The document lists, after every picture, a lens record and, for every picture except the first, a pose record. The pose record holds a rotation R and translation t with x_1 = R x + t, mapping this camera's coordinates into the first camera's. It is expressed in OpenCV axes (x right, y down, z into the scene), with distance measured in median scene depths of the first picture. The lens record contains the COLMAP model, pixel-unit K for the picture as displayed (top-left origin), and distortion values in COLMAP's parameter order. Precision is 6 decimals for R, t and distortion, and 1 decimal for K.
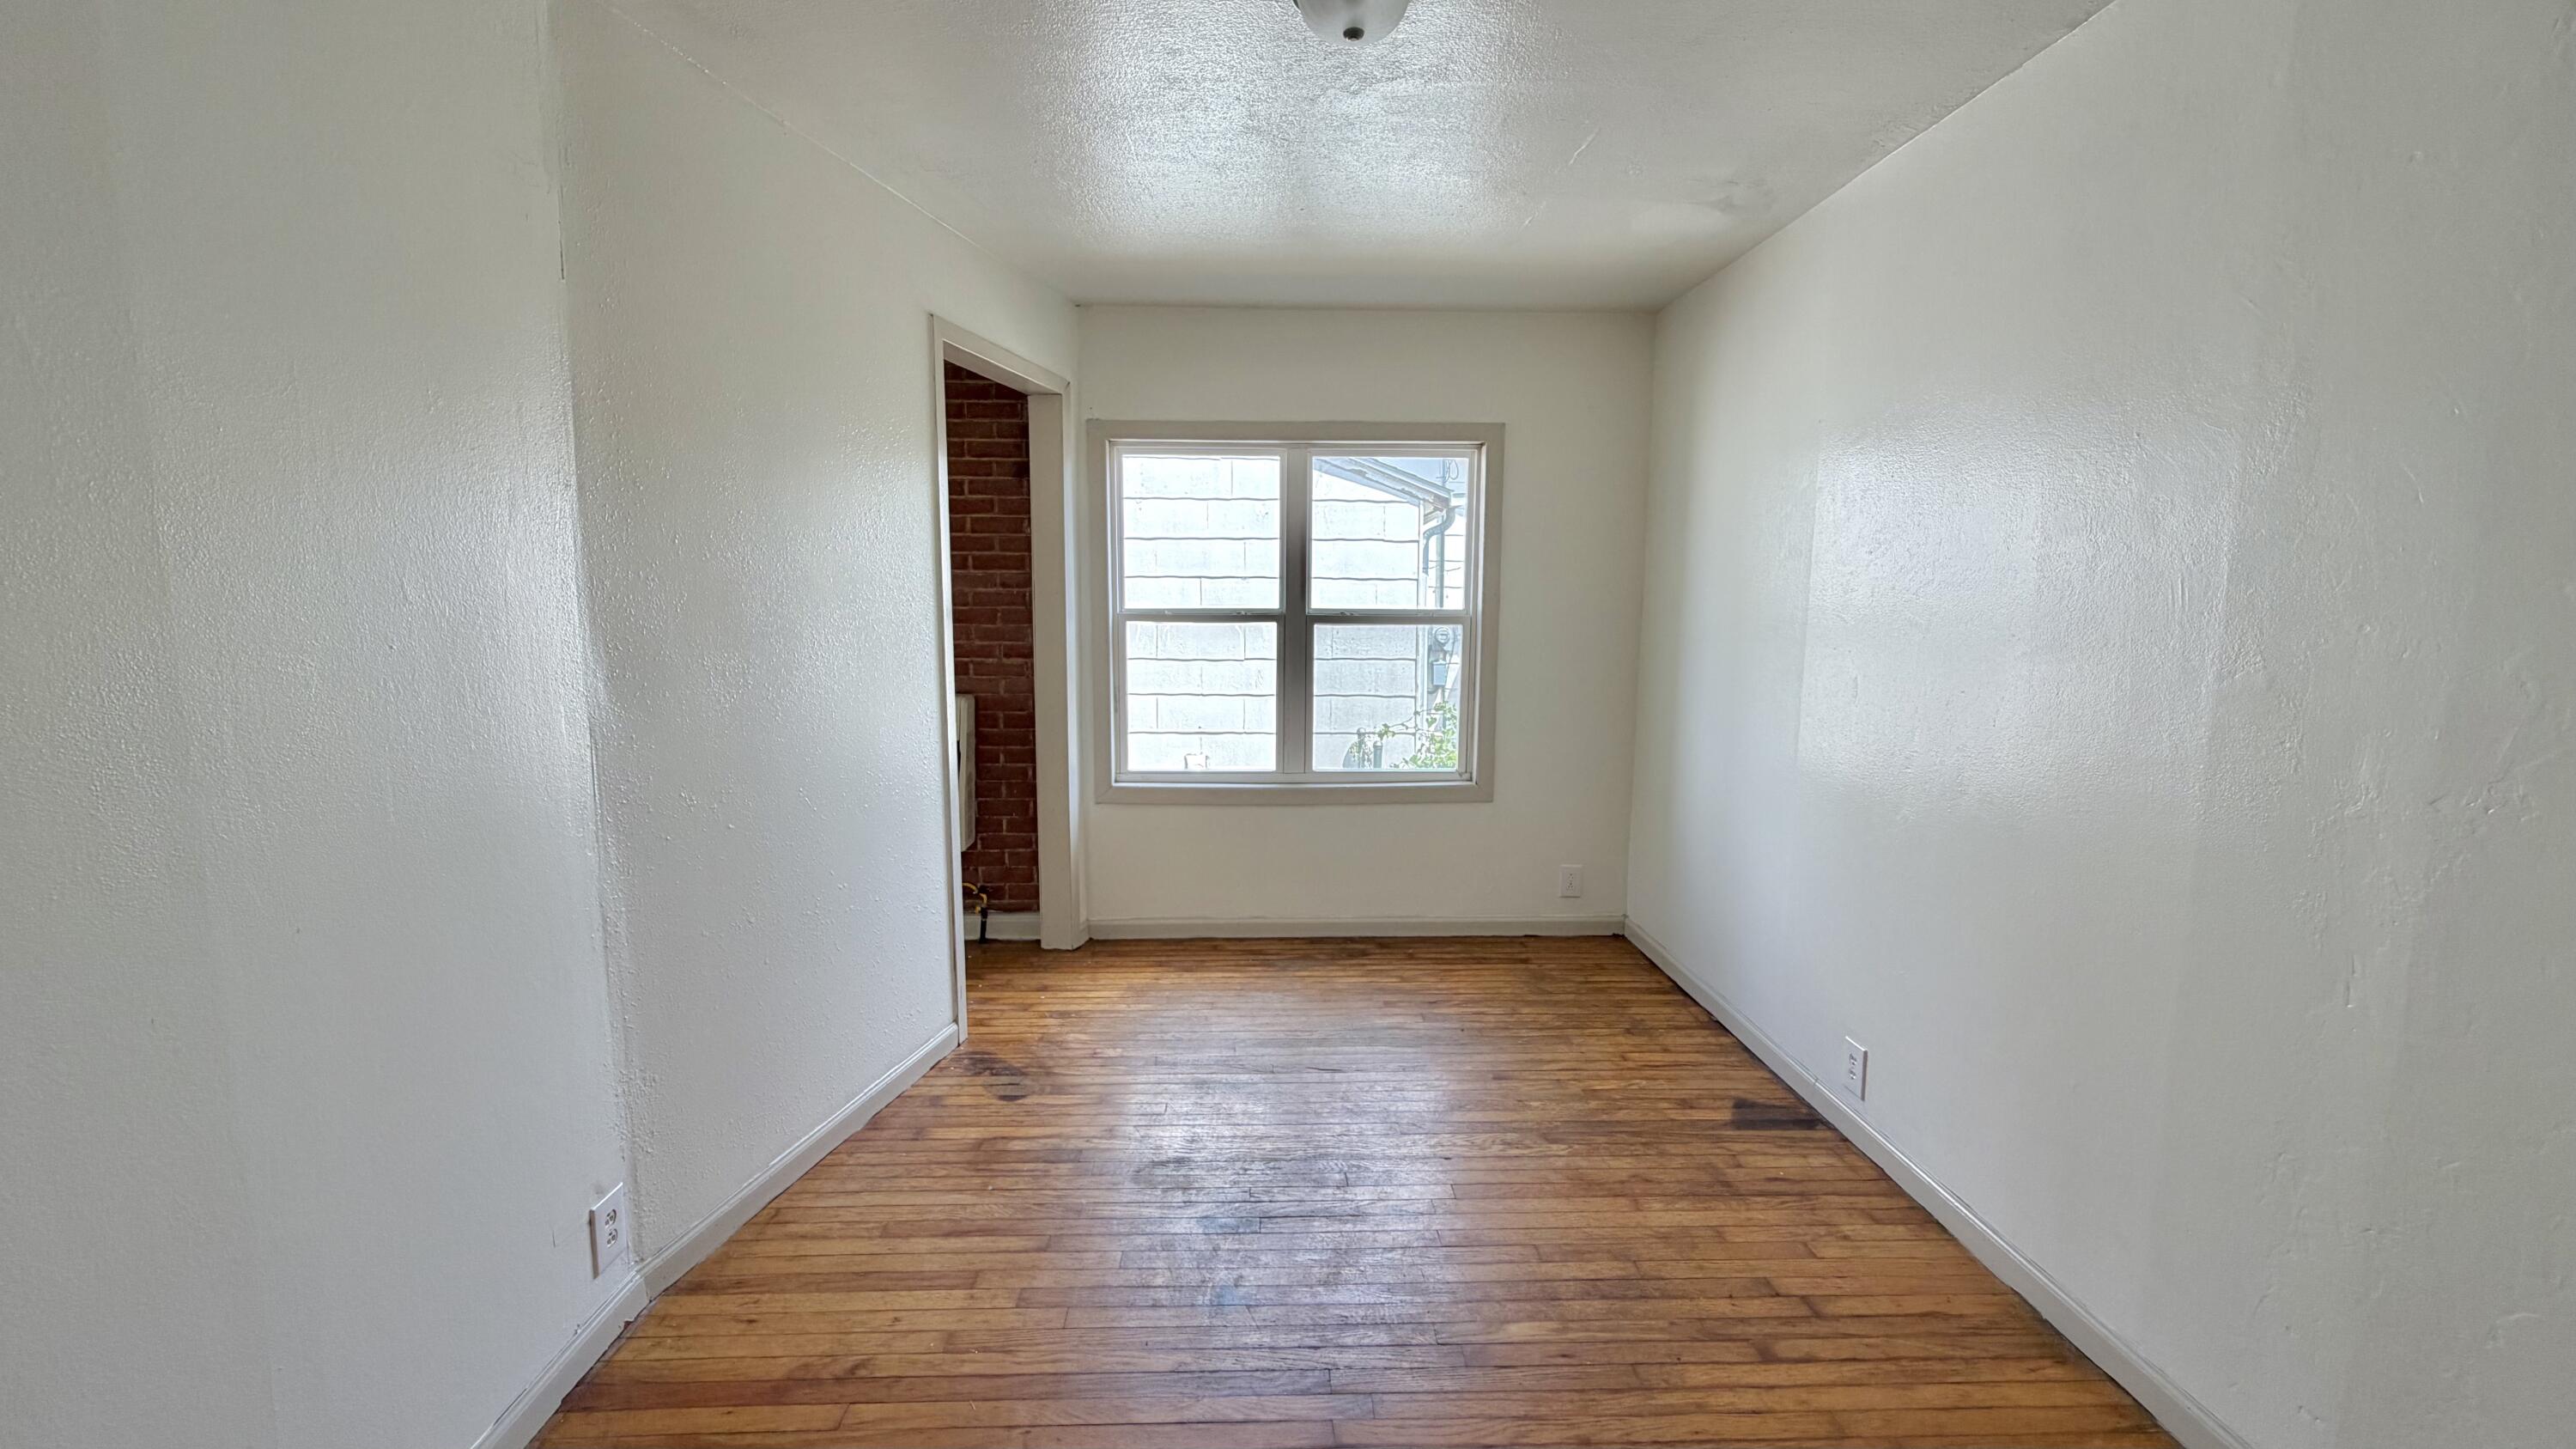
lens RADIAL K [[1119.7, 0, 1288.0], [0, 1119.7, 724.5], [0, 0, 1]] dist [-0.000194, -0.000002]
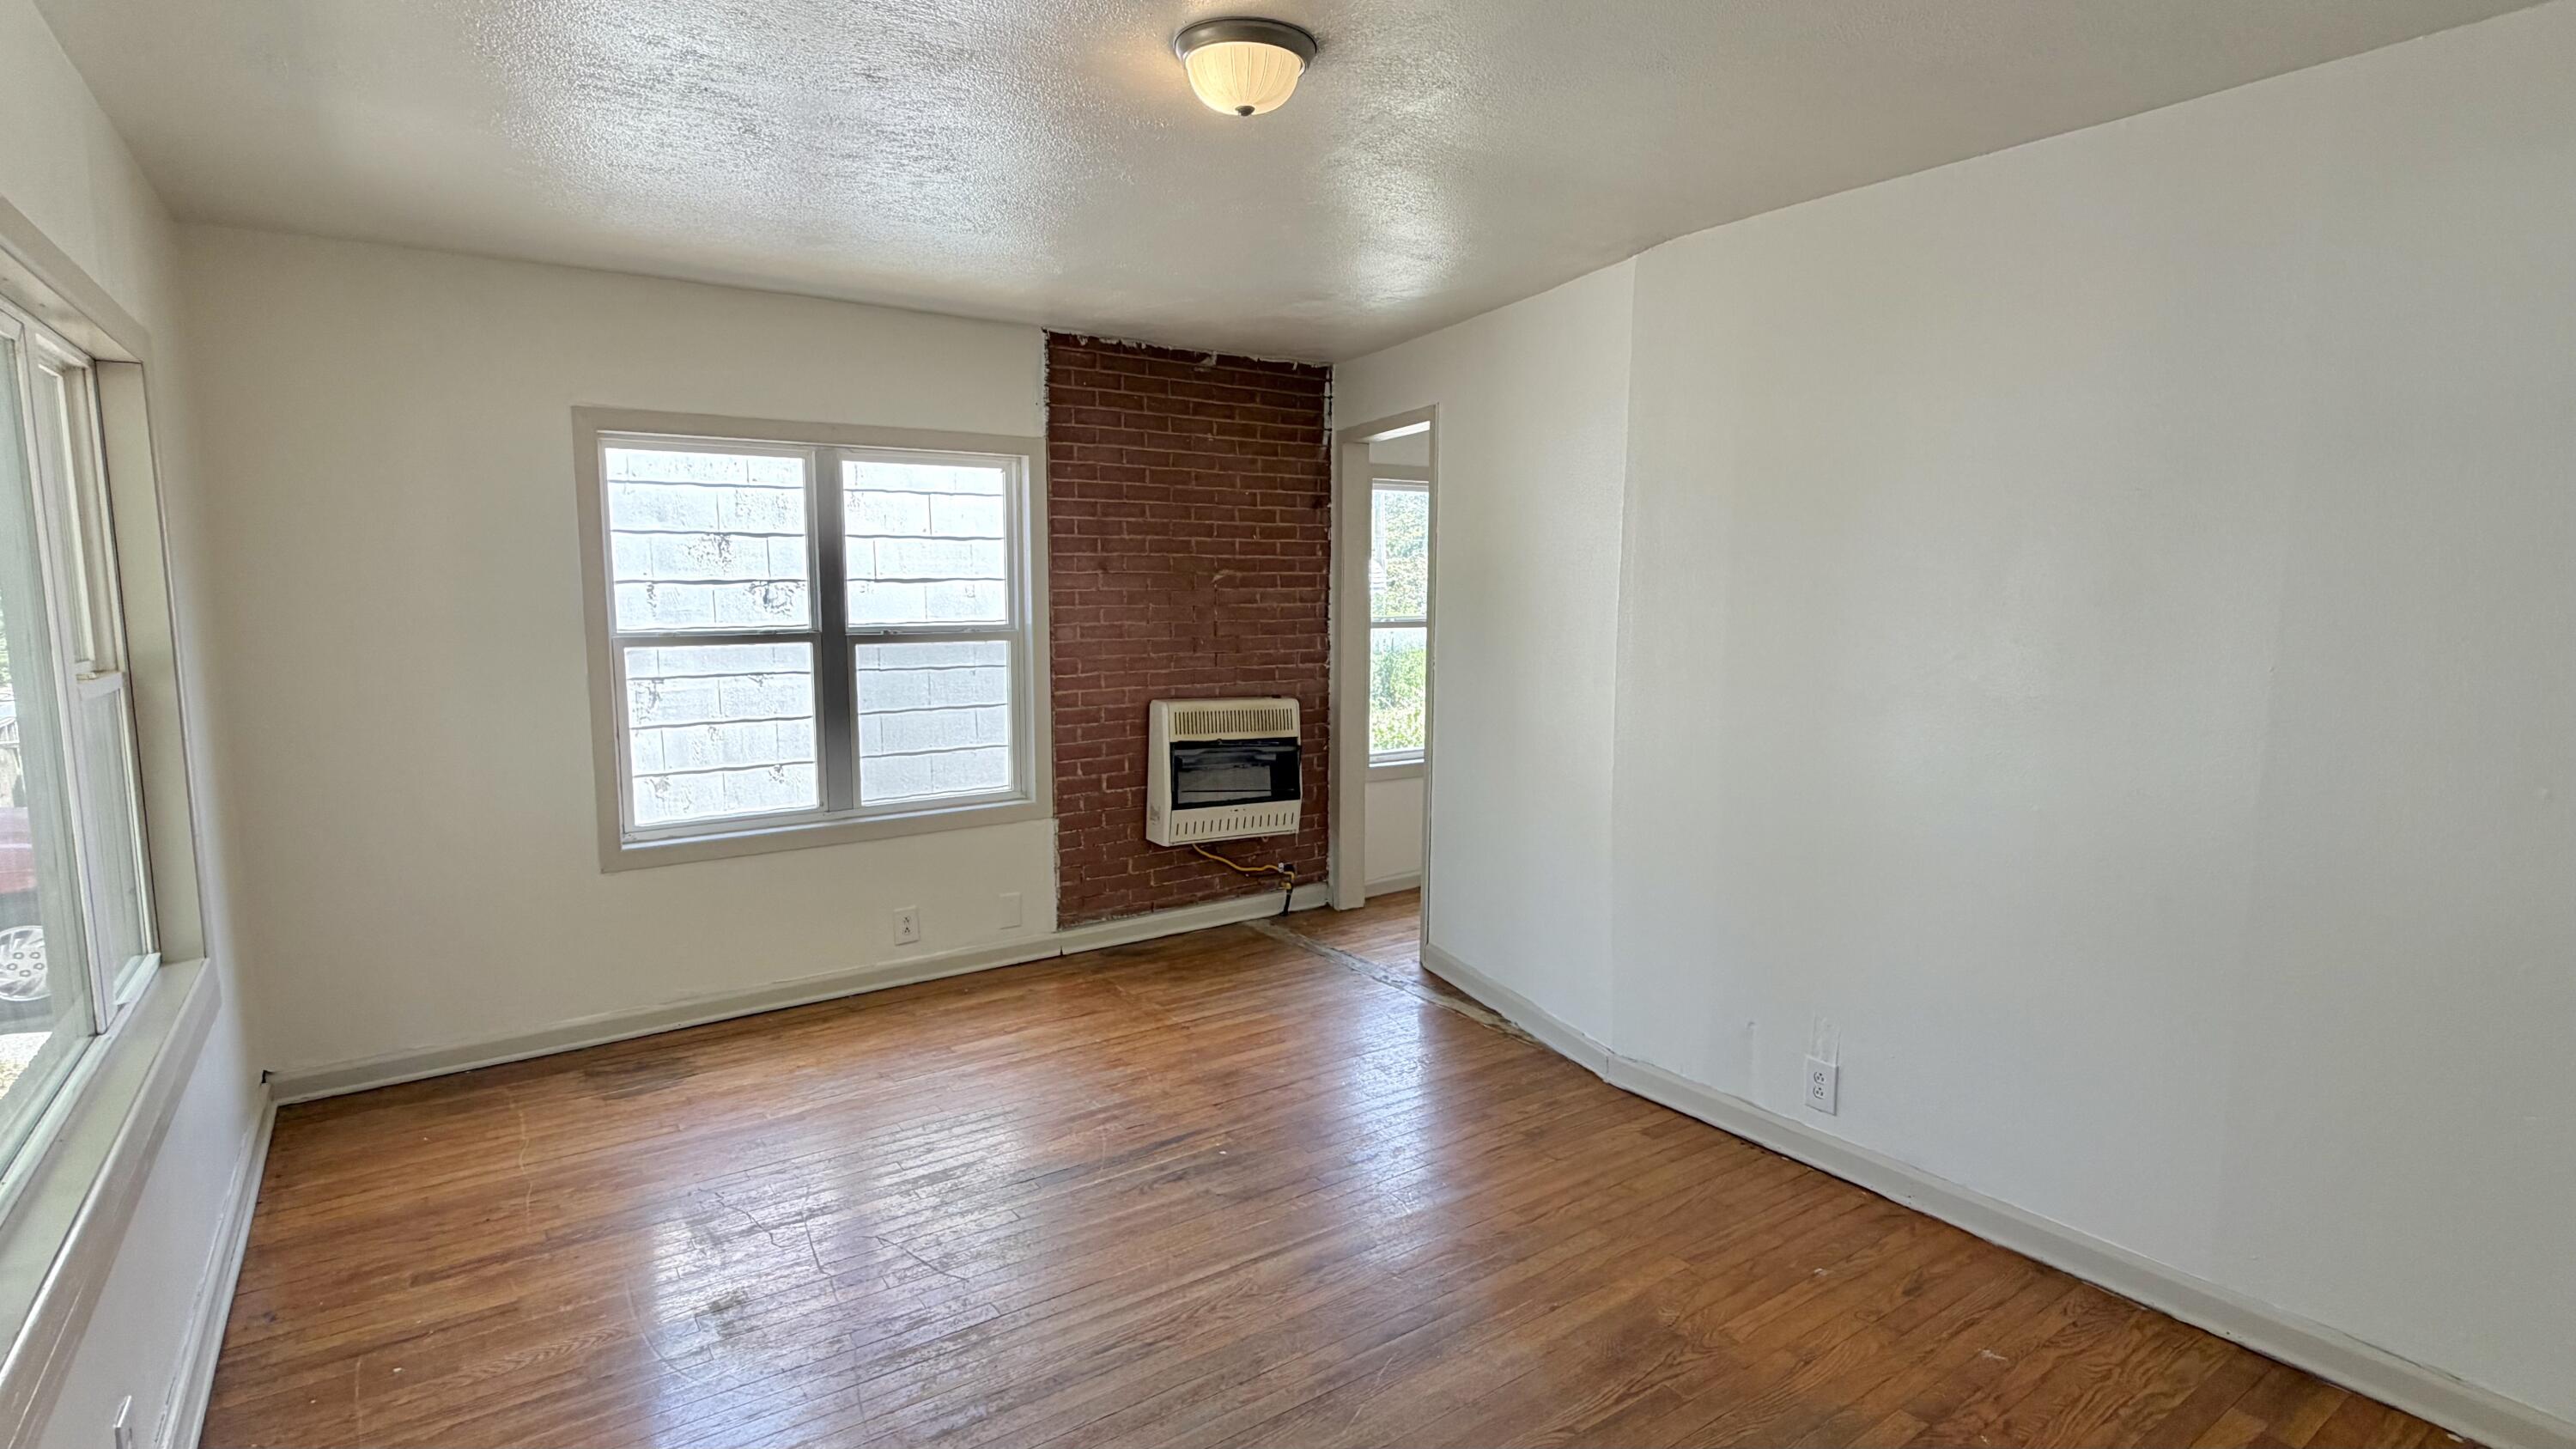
lens RADIAL K [[1239.1, 0, 1288.0], [0, 1239.1, 724.5], [0, 0, 1]] dist [0.000601, 0.000011]
pose [[0.806777, -0.057182, 0.588083, -0.285607], [0.071638, 0.997430, -0.001295, 0.001137], [-0.586497, 0.043174, 0.808800, -0.006546]]
